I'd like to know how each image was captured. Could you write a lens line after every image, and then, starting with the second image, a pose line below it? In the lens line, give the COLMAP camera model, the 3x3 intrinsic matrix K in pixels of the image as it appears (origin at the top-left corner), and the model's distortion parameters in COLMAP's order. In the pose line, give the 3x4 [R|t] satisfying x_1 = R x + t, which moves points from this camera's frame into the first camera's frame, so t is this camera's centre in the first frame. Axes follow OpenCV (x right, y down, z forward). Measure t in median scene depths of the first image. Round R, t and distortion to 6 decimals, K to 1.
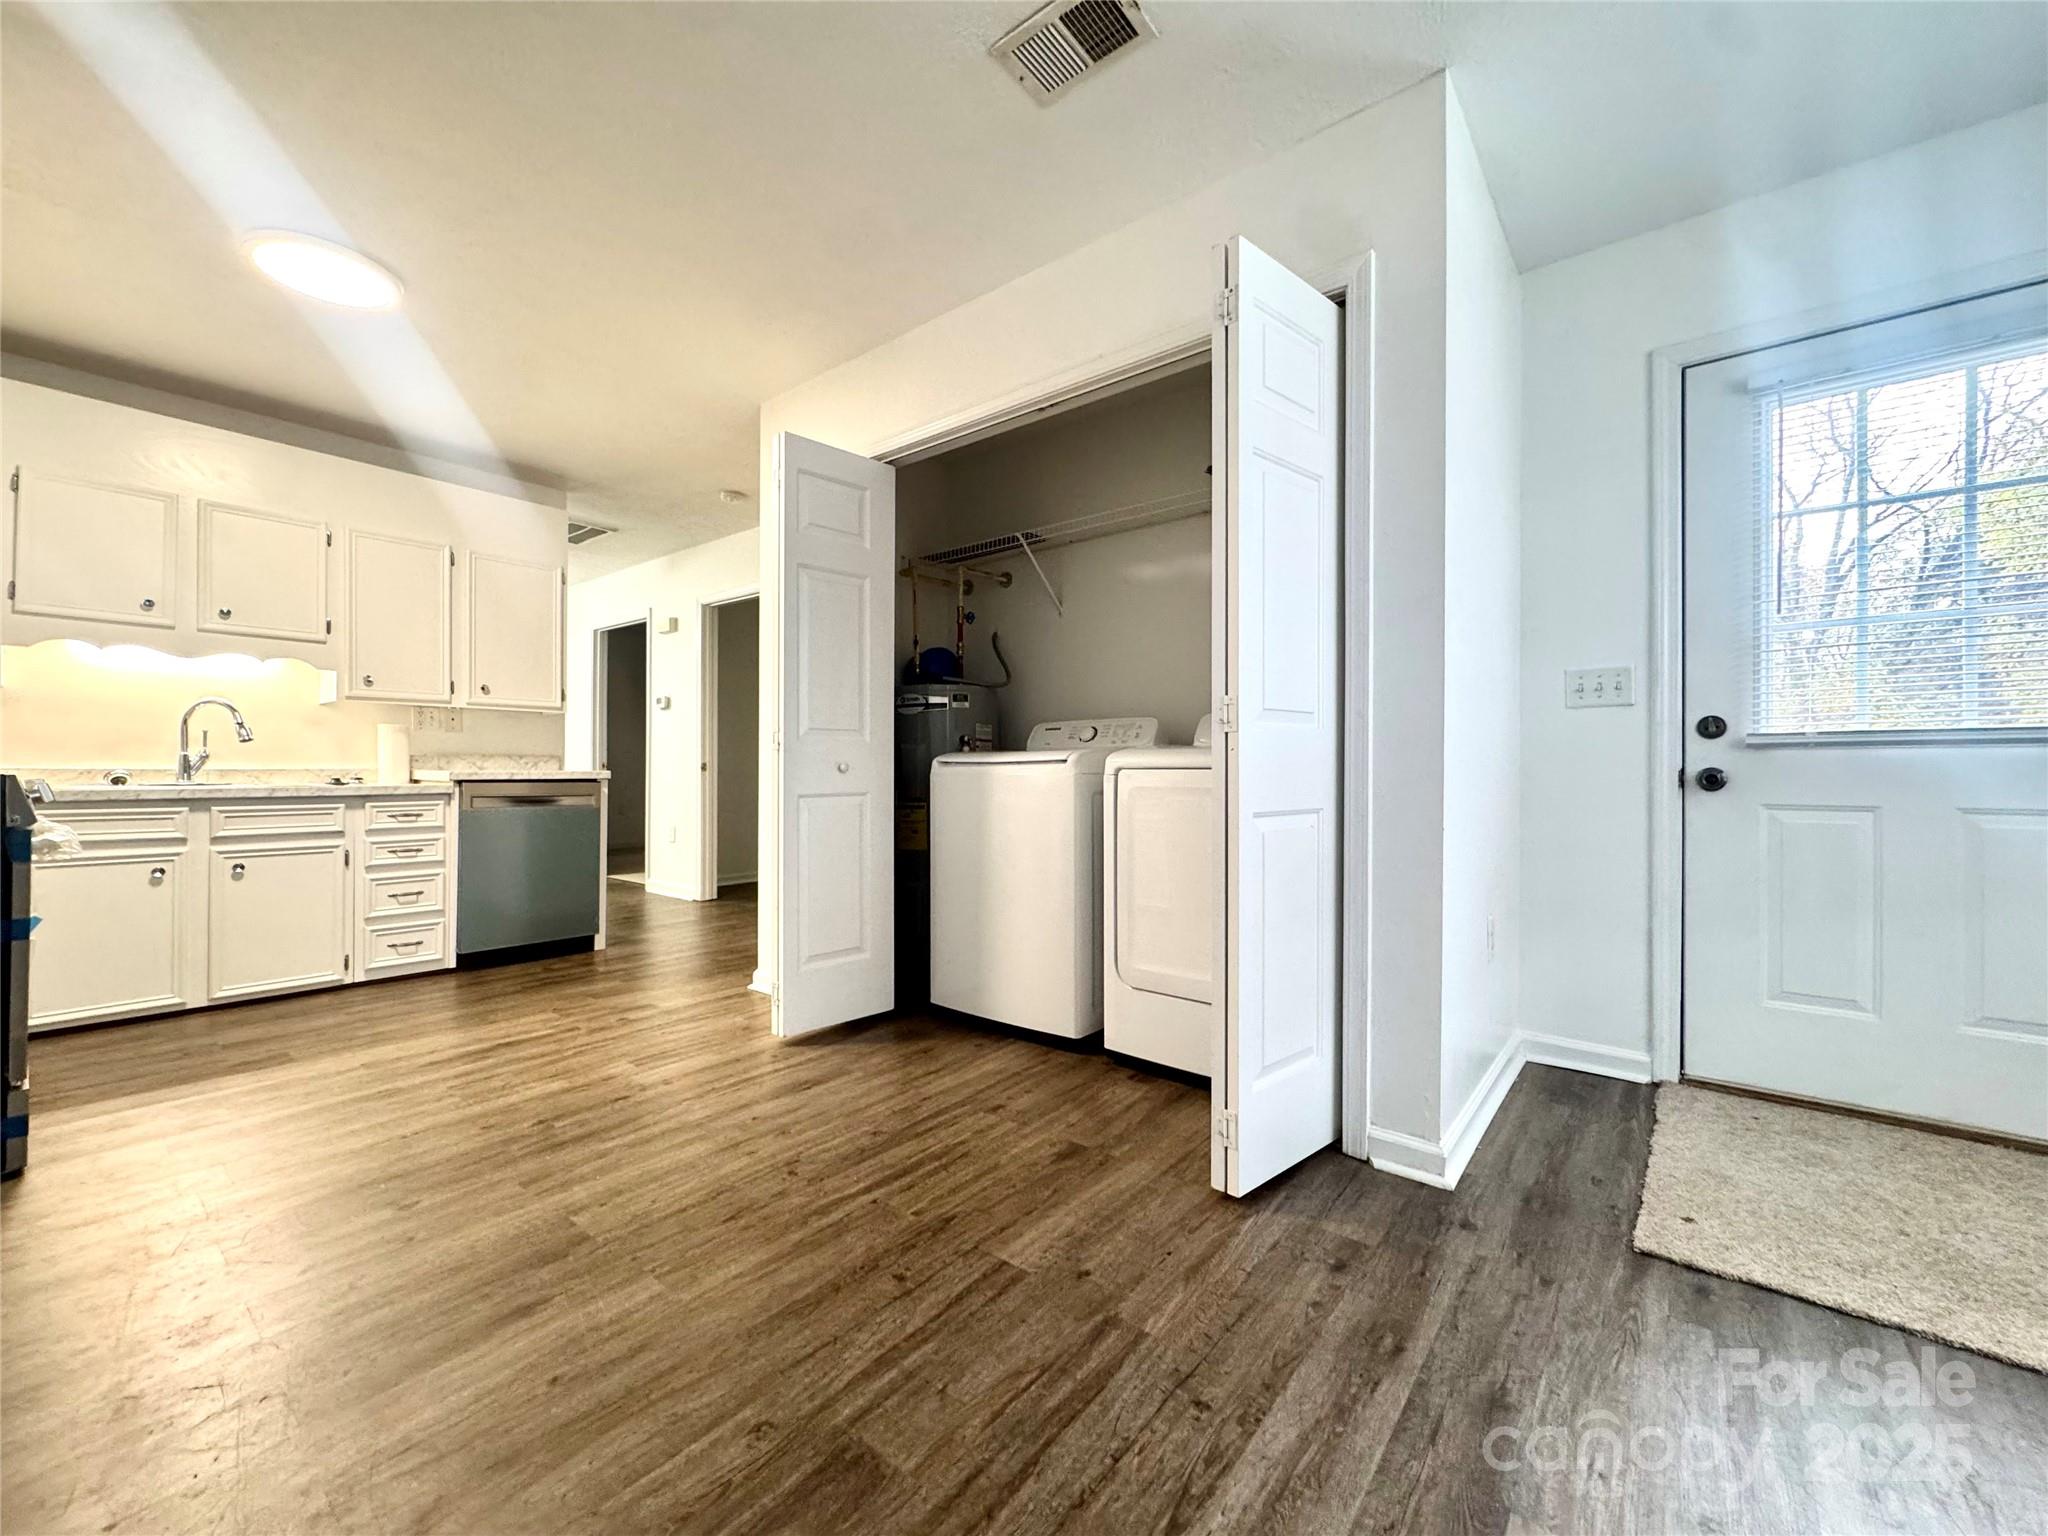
lens RADIAL K [[819.8, 0, 1037.4], [0, 819.8, 764.7], [0, 0, 1]] dist [-0.003263, 0.001207]
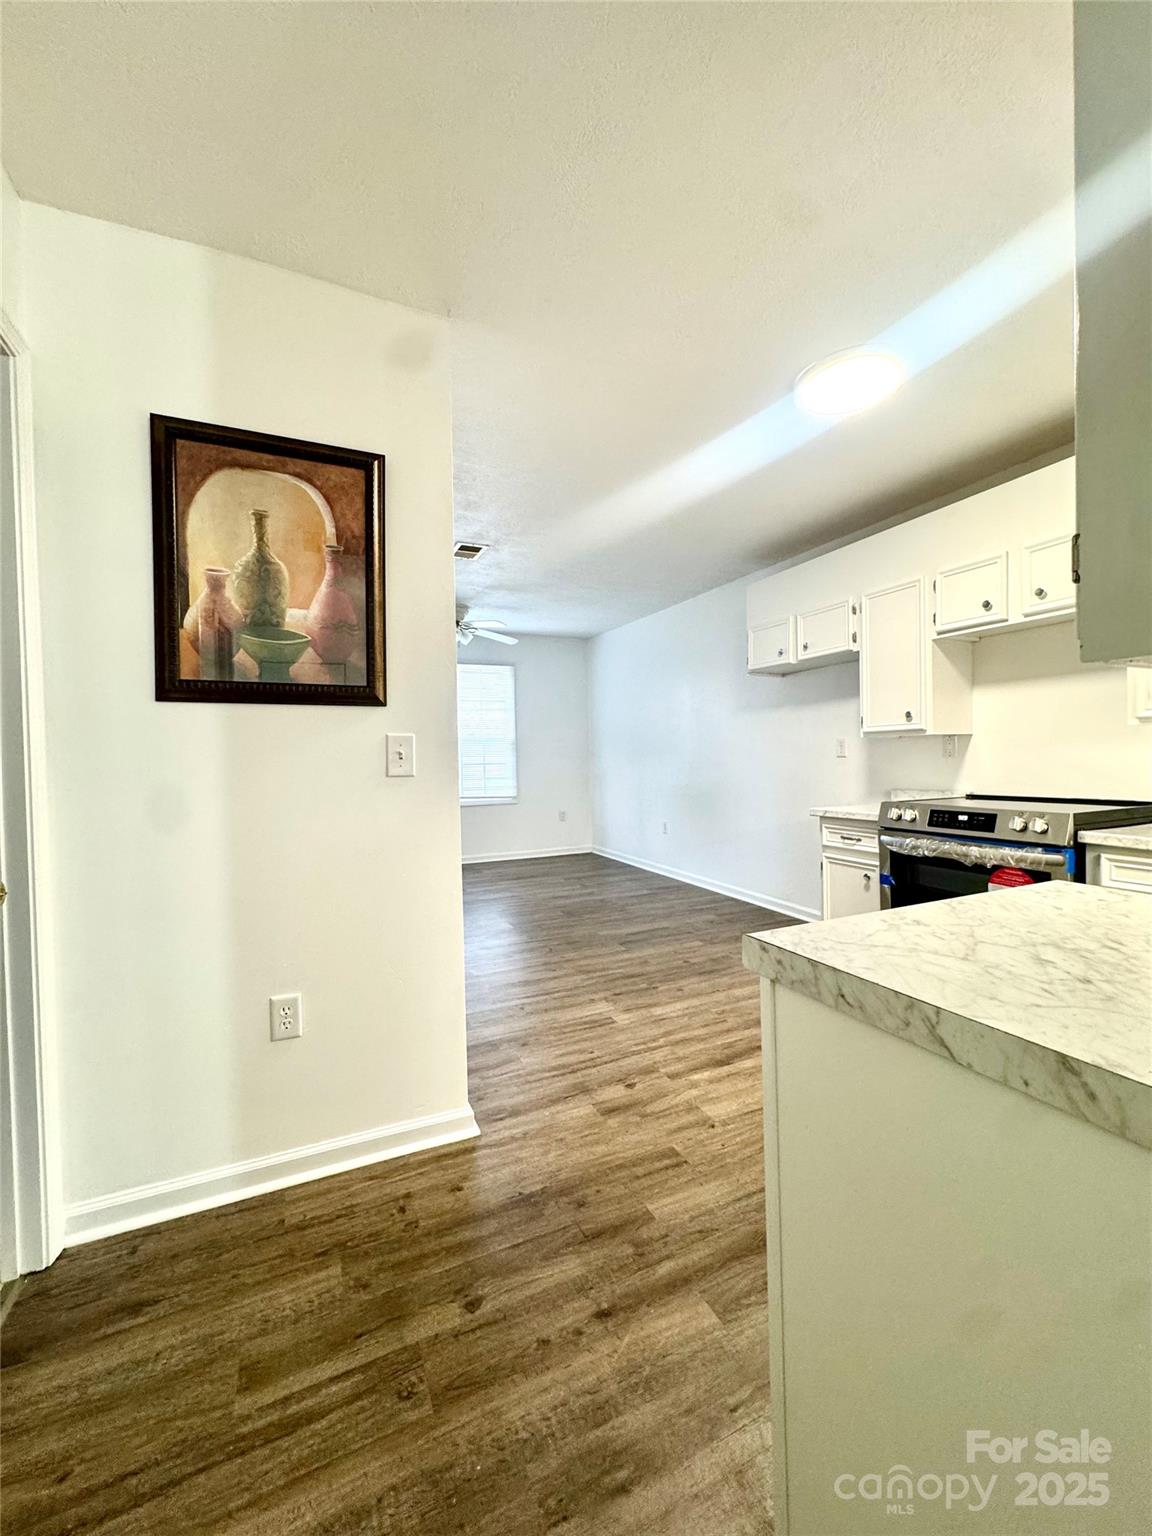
lens RADIAL K [[614.9, 0, 574.9], [0, 614.9, 766.2], [0, 0, 1]] dist [-0.003263, 0.001207]
pose [[-0.888253, 0.009816, 0.459250, -0.892641], [0.019288, 0.999687, 0.015940, -0.078818], [-0.458950, 0.023017, -0.888164, 1.891923]]
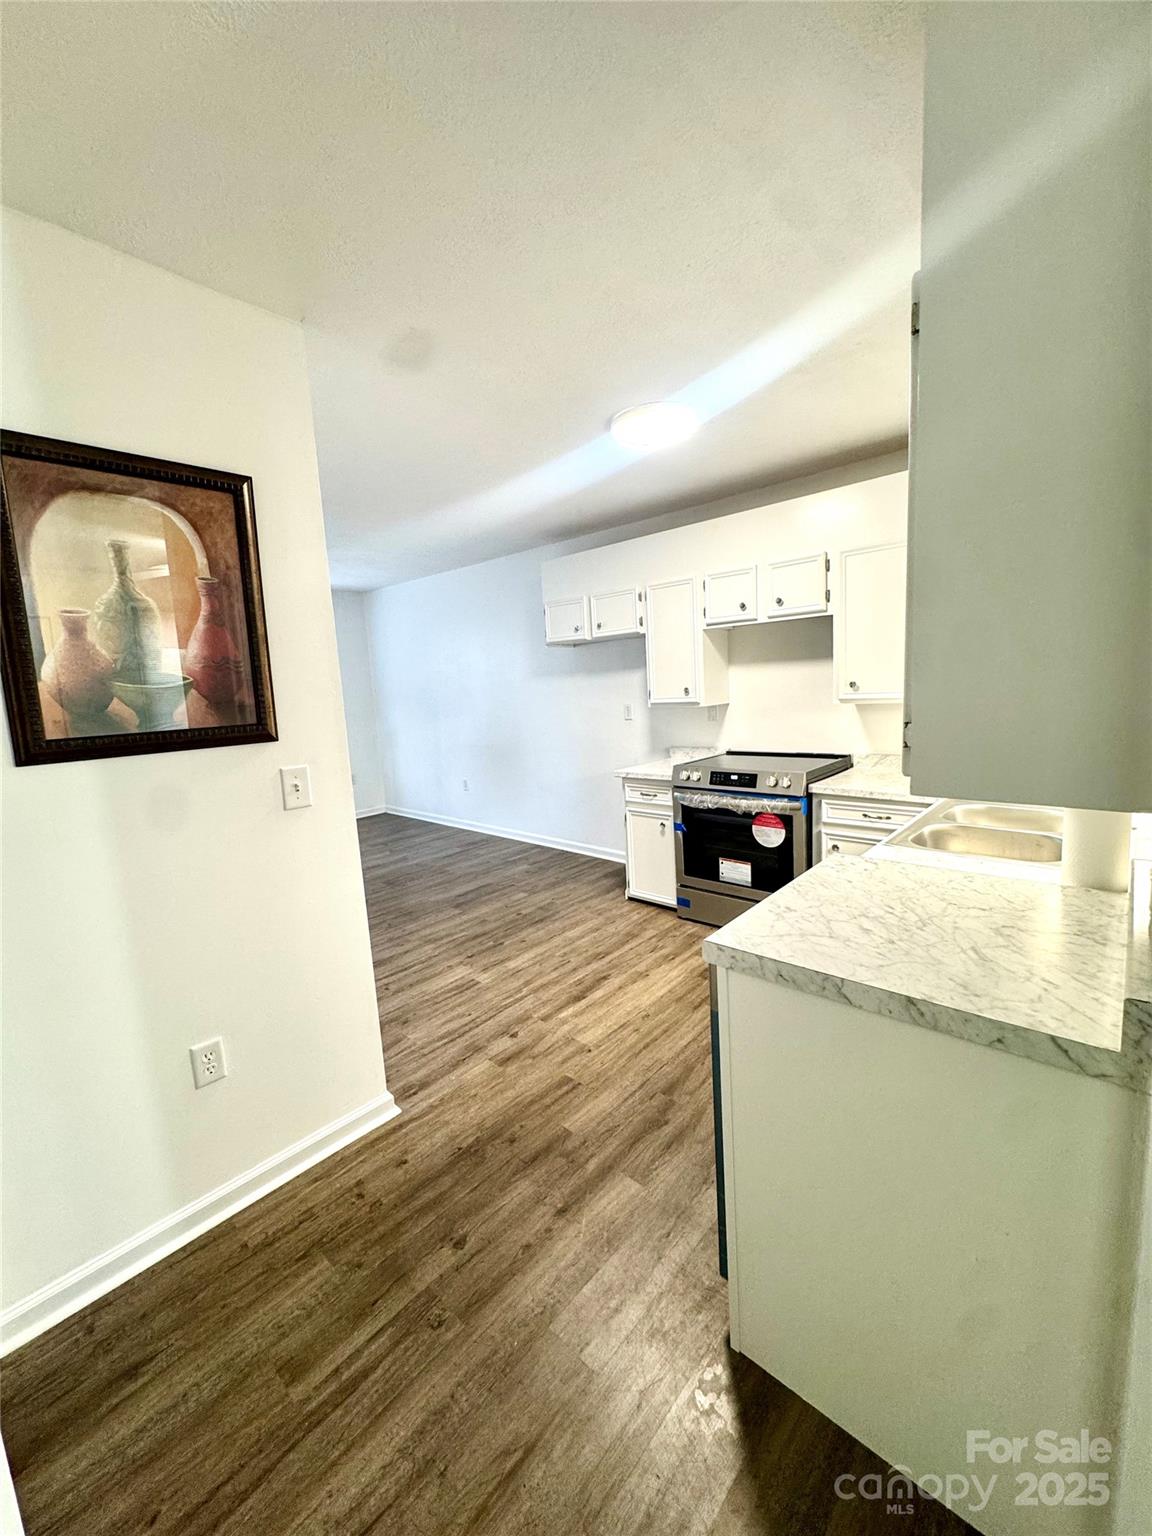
lens RADIAL K [[614.9, 0, 576.0], [0, 614.9, 766.3], [0, 0, 1]] dist [-0.003263, 0.001207]
pose [[-0.995466, 0.044670, 0.083982, -0.776792], [0.056208, 0.988486, 0.140485, -0.186007], [-0.076740, 0.144568, -0.986515, 2.024128]]
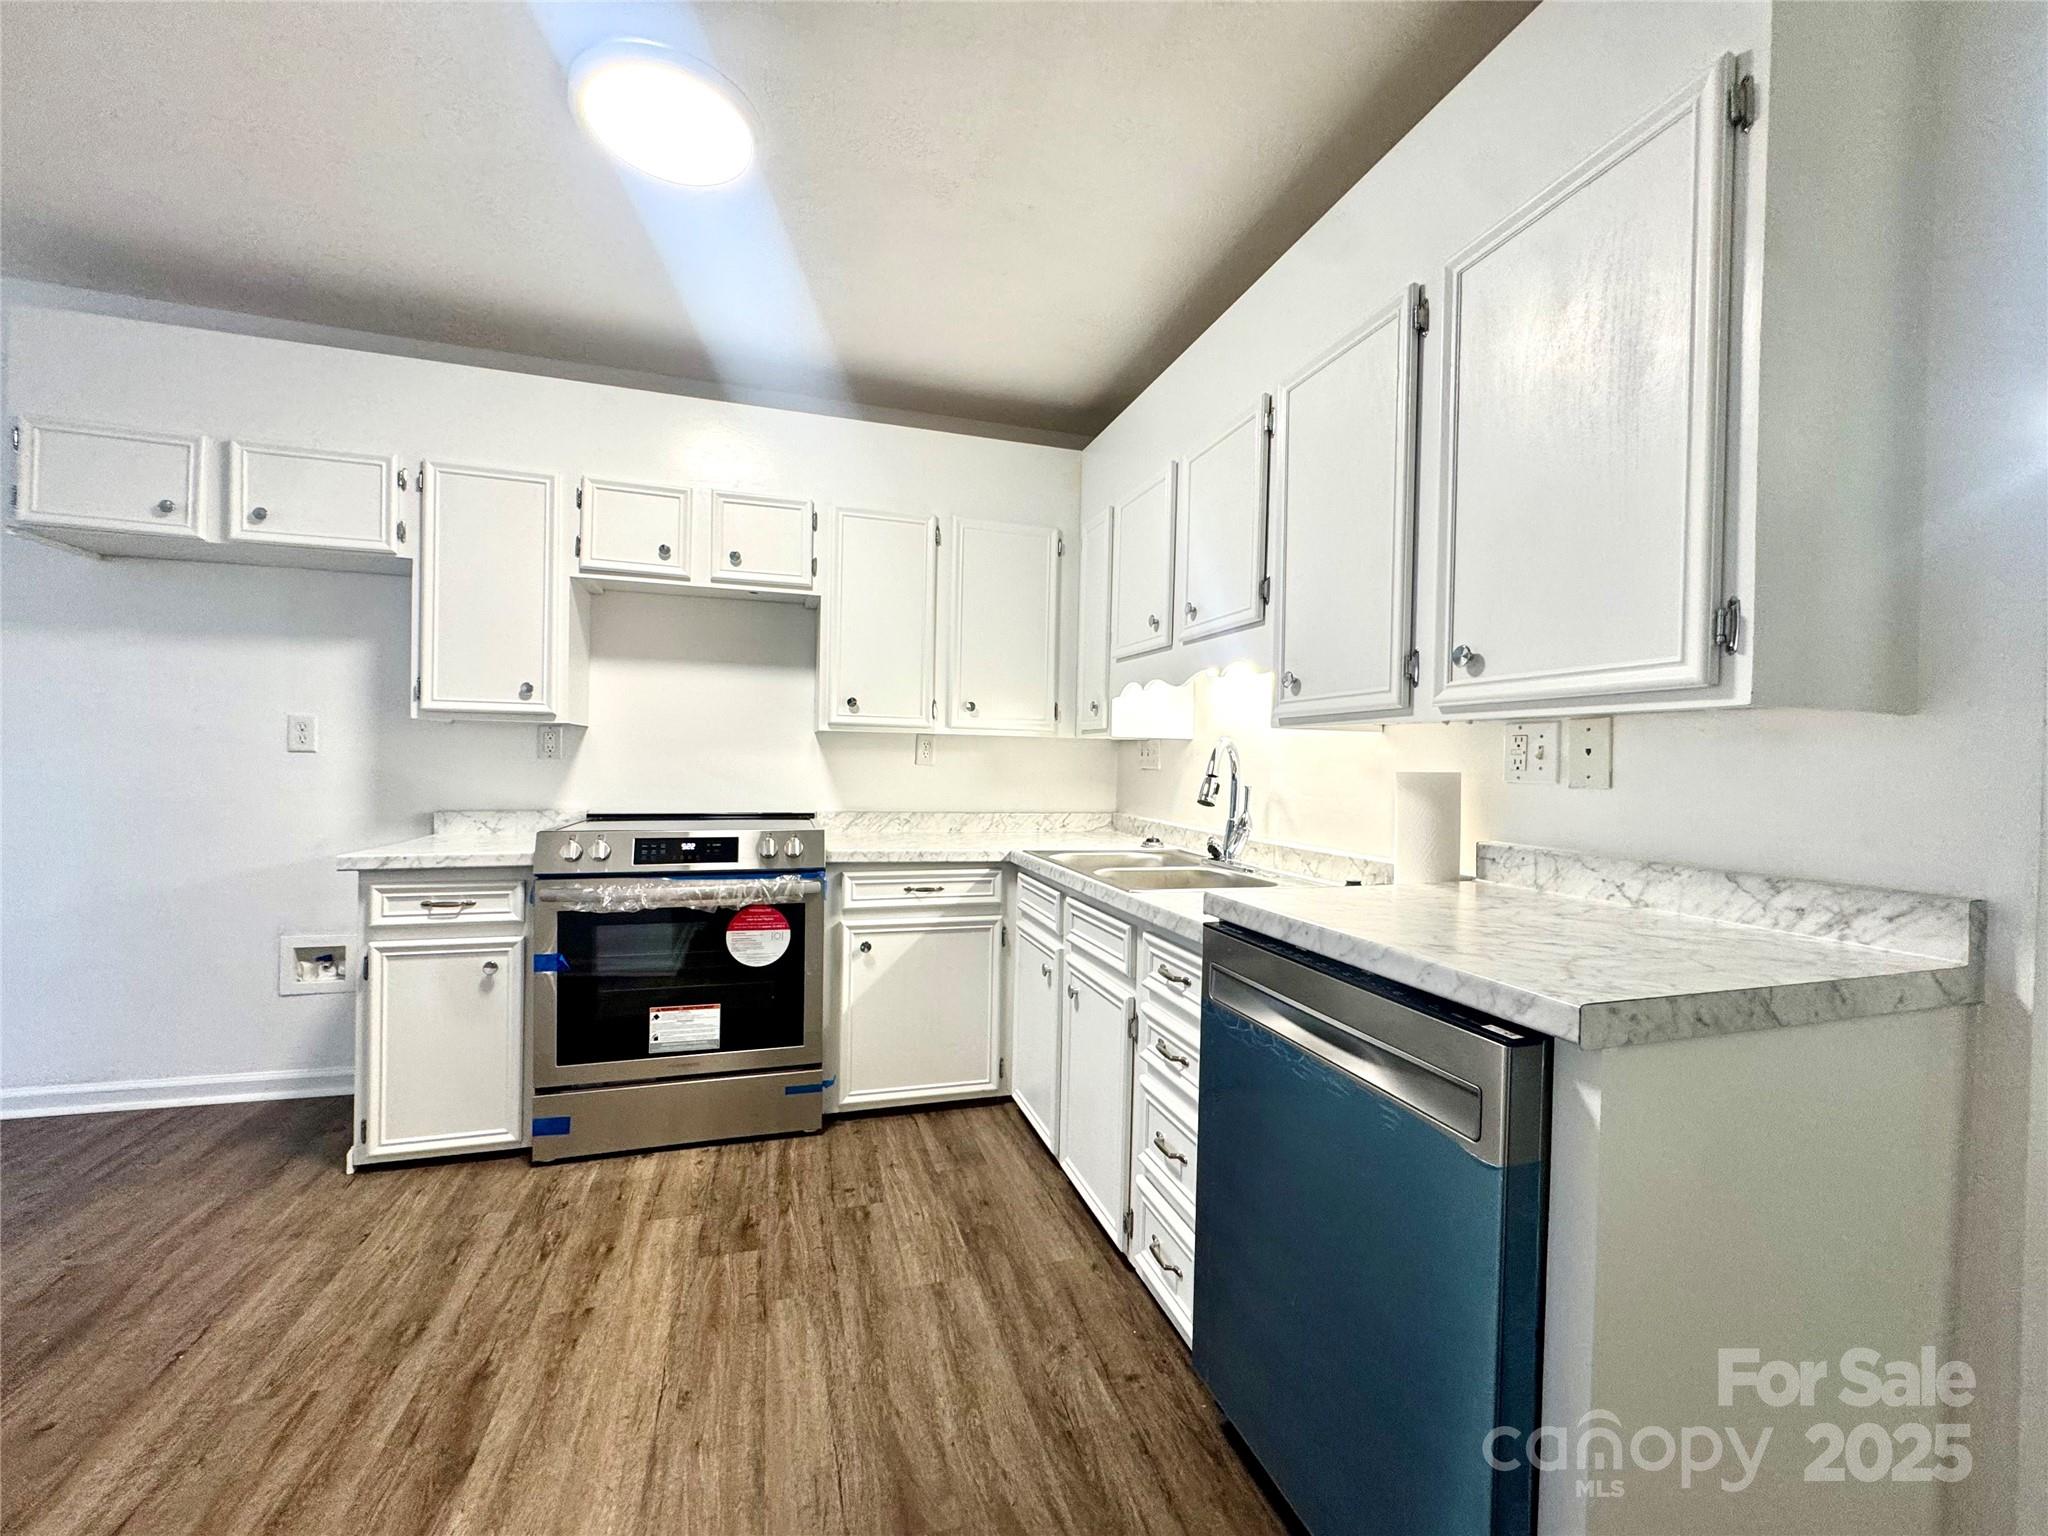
lens RADIAL K [[819.8, 0, 1026.4], [0, 819.8, 767.0], [0, 0, 1]] dist [-0.003263, 0.001207]
pose [[-0.566922, -0.007452, -0.823738, -0.465861], [-0.022822, 0.999717, 0.006663, -0.073239], [0.823455, 0.022576, -0.566932, 1.586205]]
